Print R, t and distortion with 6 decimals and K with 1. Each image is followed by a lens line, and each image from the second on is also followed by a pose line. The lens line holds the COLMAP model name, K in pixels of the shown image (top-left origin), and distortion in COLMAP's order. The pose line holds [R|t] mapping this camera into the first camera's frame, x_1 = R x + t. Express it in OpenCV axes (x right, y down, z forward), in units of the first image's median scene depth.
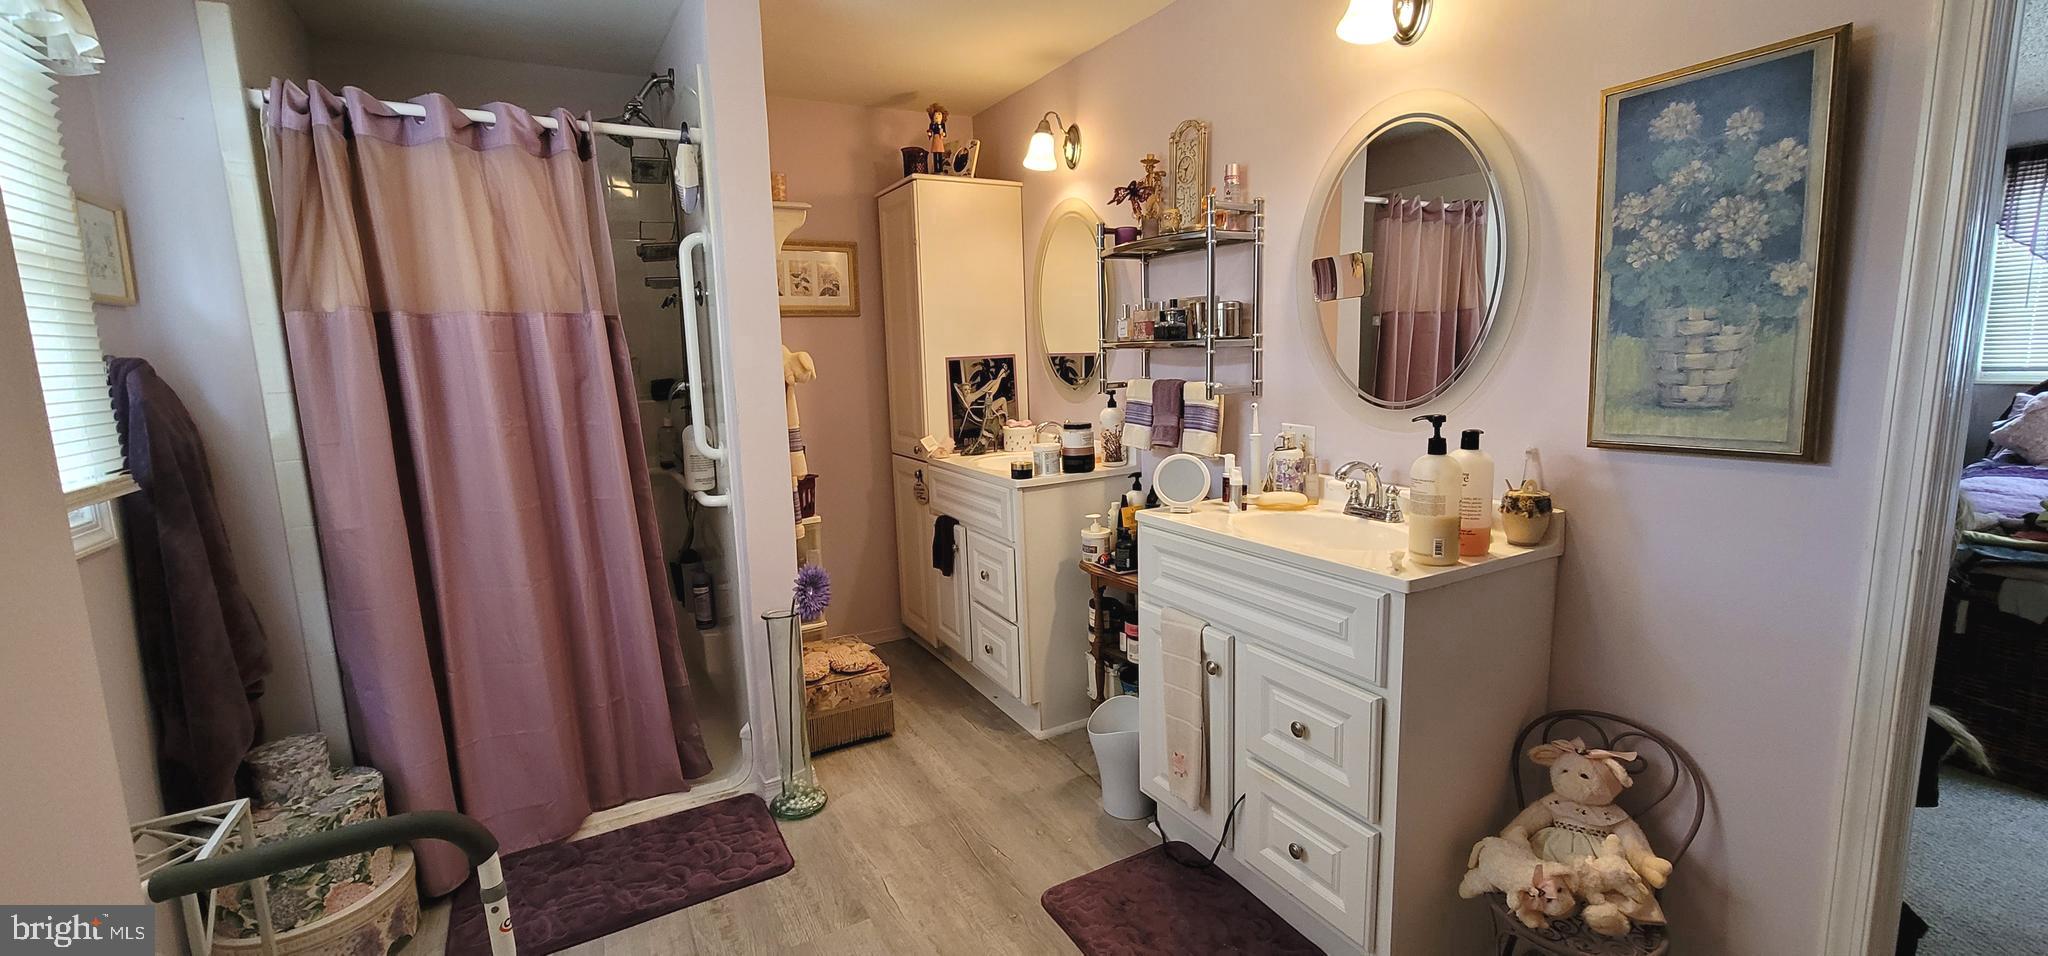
lens RADIAL K [[836.4, 0, 1028.4], [0, 836.4, 473.1], [0, 0, 1]] dist [-0.009441, 0.003267]
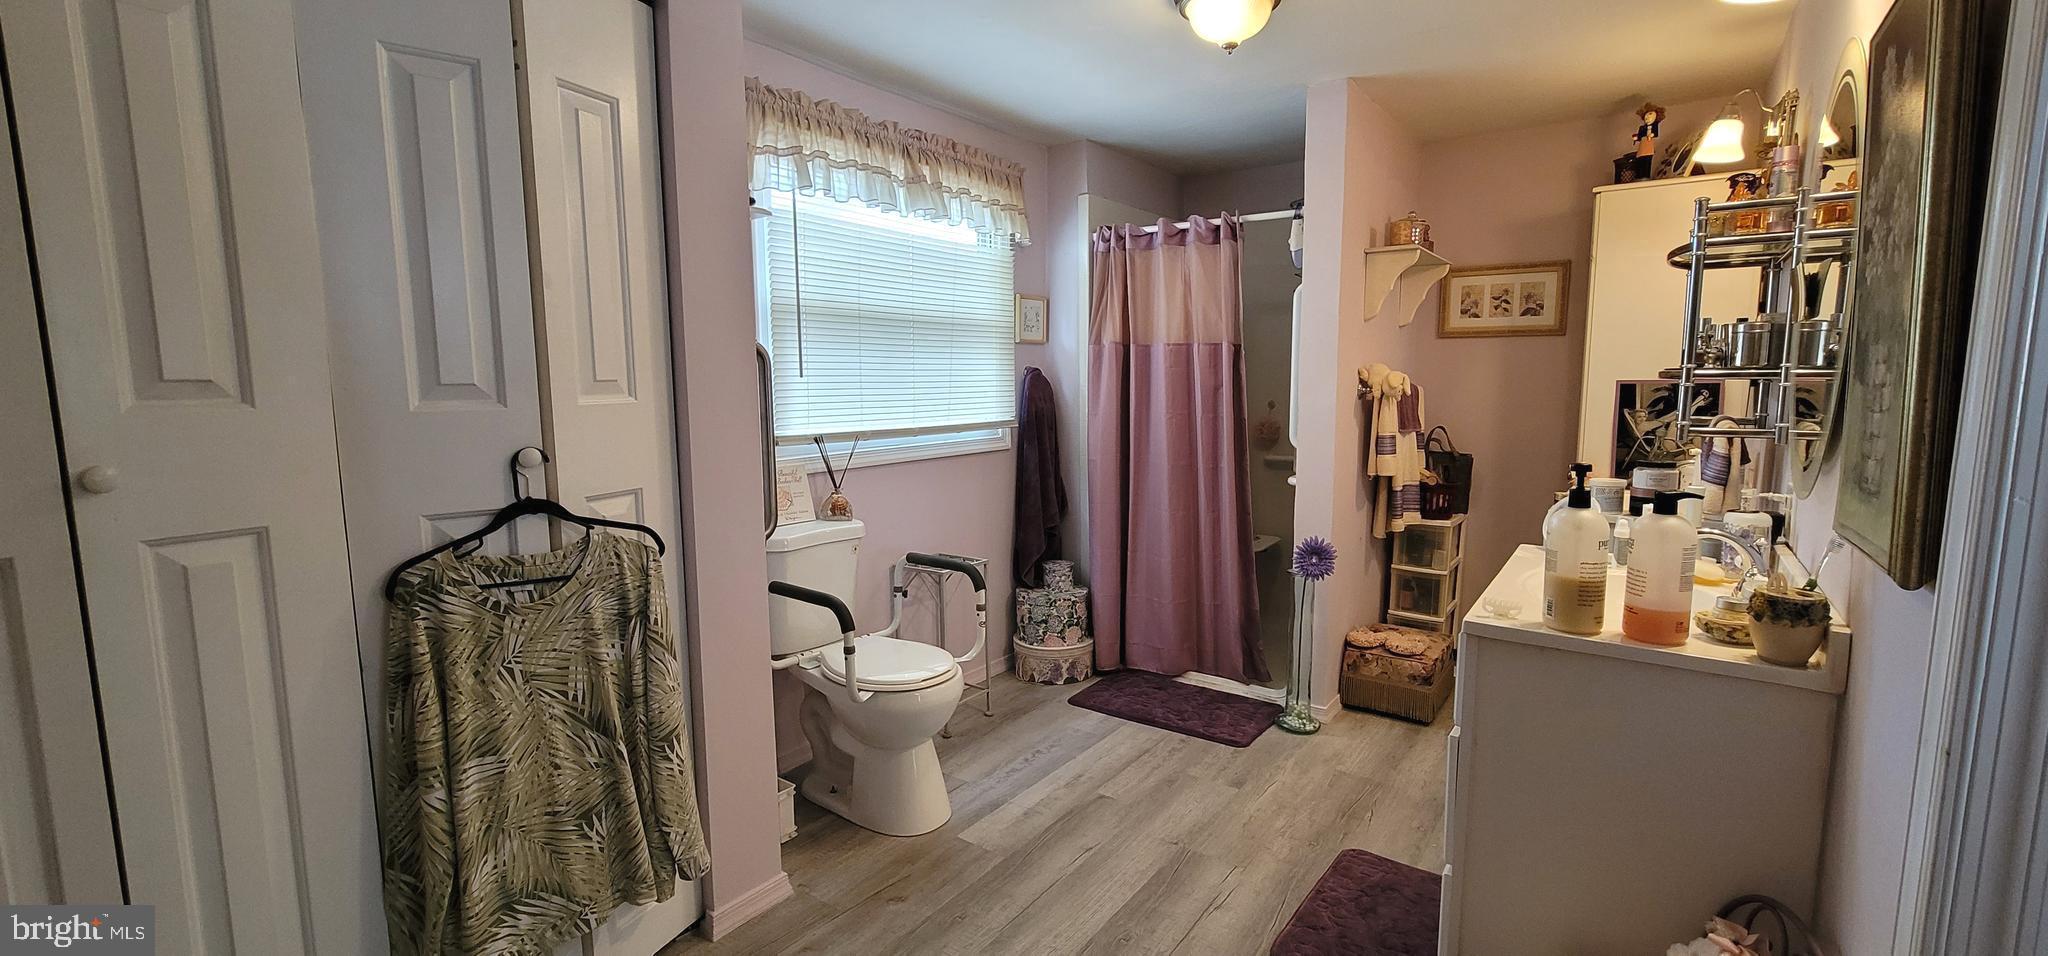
lens RADIAL K [[836.4, 0, 1028.4], [0, 836.4, 473.1], [0, 0, 1]] dist [-0.009441, 0.003267]
pose [[0.406268, 0.134665, -0.903777, 0.712600], [-0.140896, 0.986484, 0.083653, -0.034077], [0.902826, 0.093354, 0.419750, 0.061745]]
